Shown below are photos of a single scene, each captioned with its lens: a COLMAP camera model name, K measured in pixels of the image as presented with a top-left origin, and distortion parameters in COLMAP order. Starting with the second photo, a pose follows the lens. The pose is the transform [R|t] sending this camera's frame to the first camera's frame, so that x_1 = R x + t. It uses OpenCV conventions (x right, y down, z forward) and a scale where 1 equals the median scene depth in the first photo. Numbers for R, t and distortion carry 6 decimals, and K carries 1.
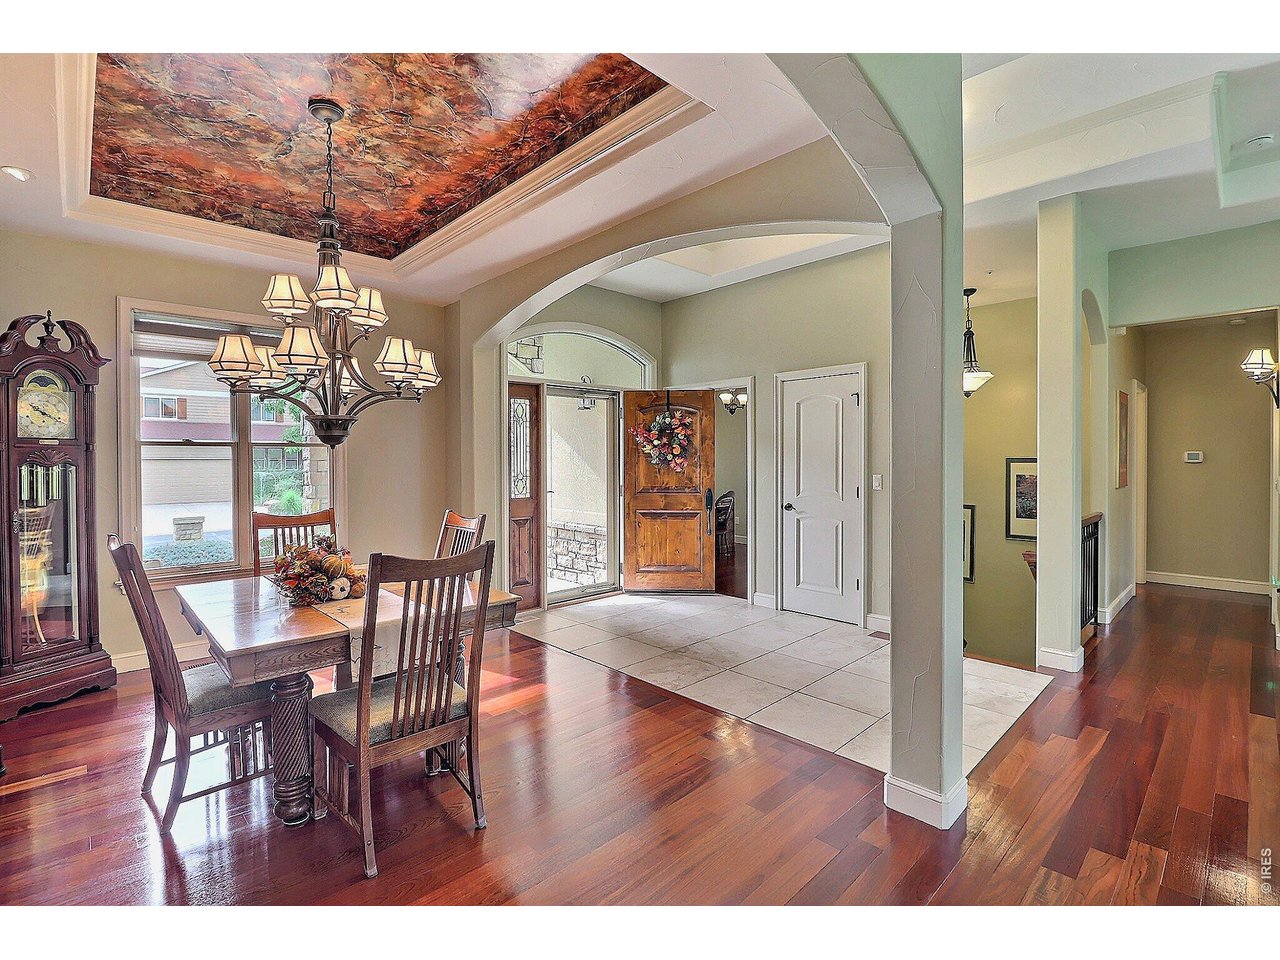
lens RADIAL K [[591.8, 0, 650.9], [0, 591.8, 464.1], [0, 0, 1]] dist [-0.000663, -0.000019]
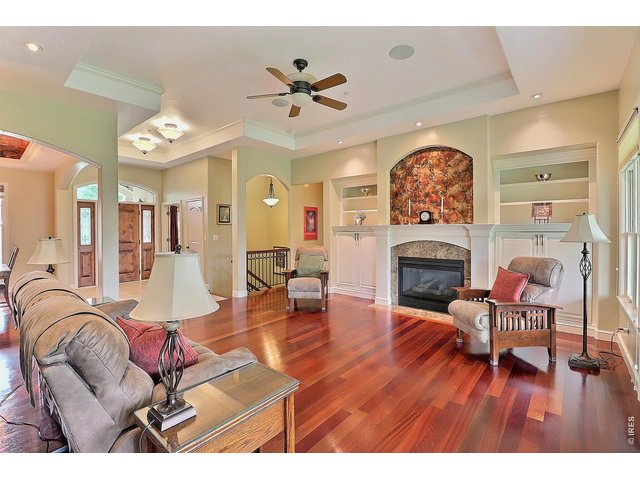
lens RADIAL K [[295.9, 0, 325.4], [0, 295.9, 232.0], [0, 0, 1]] dist [-0.000663, -0.000019]
pose [[0.994618, -0.003328, 0.103560, 0.852888], [0.002947, 0.999988, 0.003832, -0.003171], [-0.103572, -0.003506, 0.994616, -0.532806]]
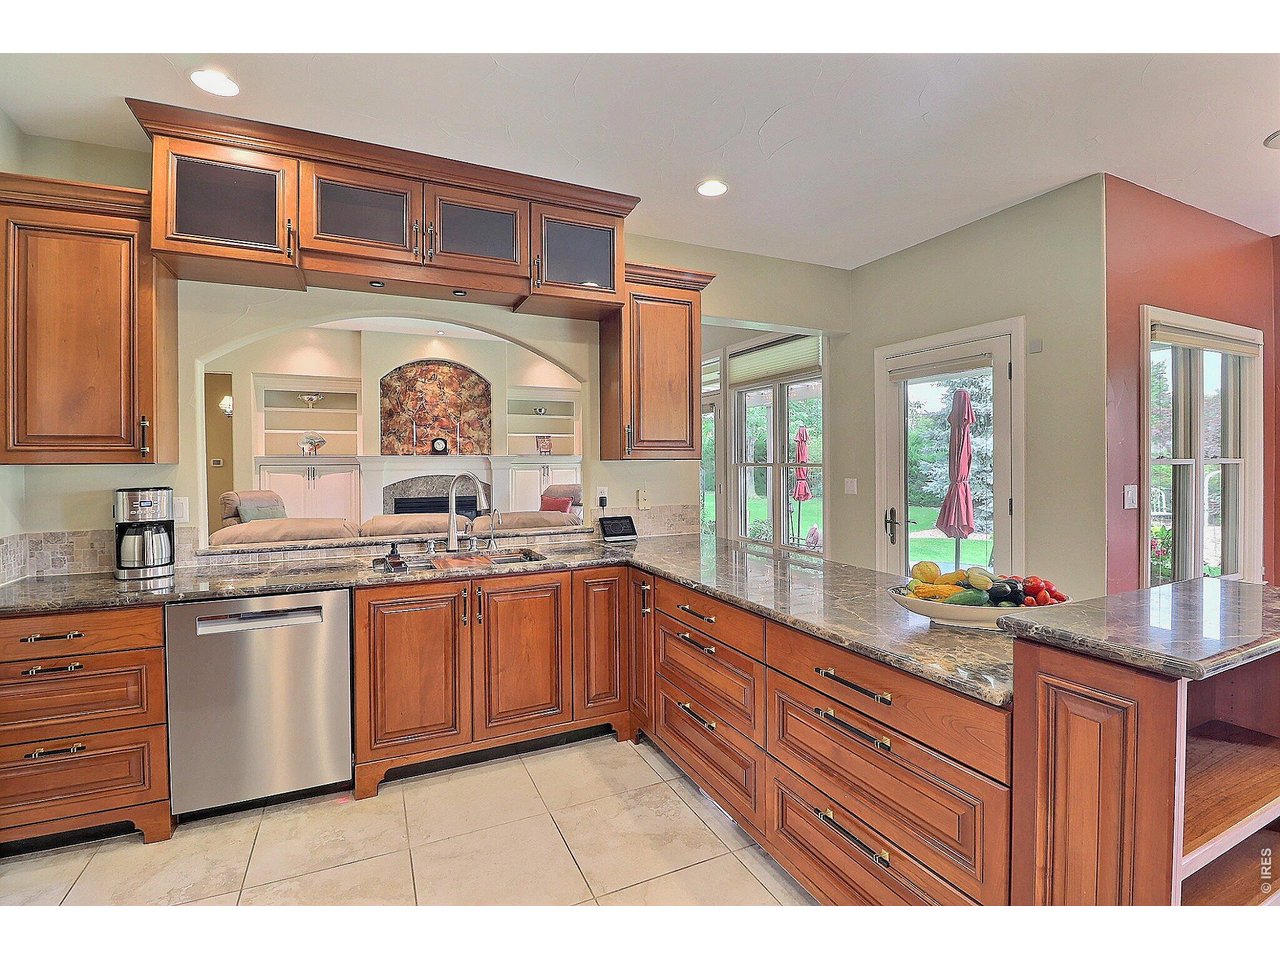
lens RADIAL K [[591.8, 0, 650.9], [0, 591.8, 464.1], [0, 0, 1]] dist [-0.000663, -0.000019]
pose [[0.317529, -0.003594, 0.948242, -0.133938], [0.013900, 0.999903, -0.000865, 0.010584], [-0.948147, 0.013456, 0.317548, -0.642157]]
